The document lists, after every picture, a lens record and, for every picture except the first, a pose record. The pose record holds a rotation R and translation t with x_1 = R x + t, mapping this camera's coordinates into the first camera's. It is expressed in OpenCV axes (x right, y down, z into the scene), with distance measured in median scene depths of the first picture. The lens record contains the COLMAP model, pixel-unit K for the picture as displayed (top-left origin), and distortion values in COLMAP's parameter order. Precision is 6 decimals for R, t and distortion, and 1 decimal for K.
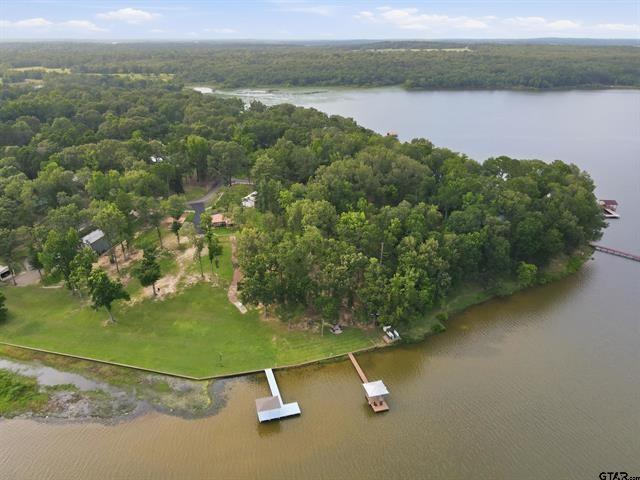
lens RADIAL K [[478.4, 0, 320.0], [0, 478.4, 240.0], [0, 0, 1]] dist [0.018056, 0.002408]
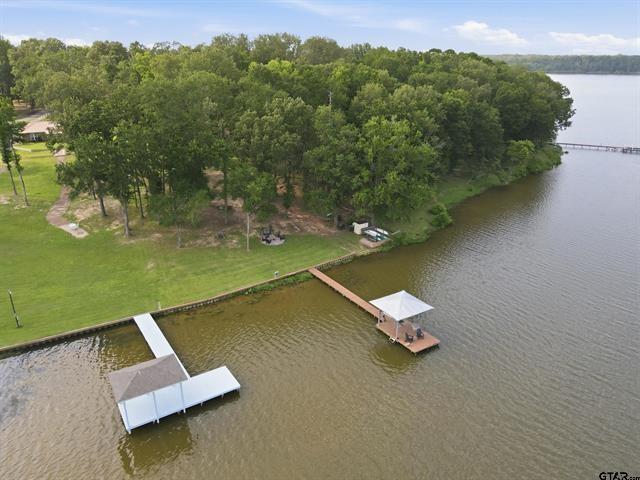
lens RADIAL K [[478.4, 0, 320.0], [0, 478.4, 240.0], [0, 0, 1]] dist [0.018056, 0.002408]
pose [[0.960969, -0.108061, 0.254677, -0.054531], [0.115100, 0.993271, -0.012853, 0.217259], [-0.251574, 0.041664, 0.966941, 0.517837]]
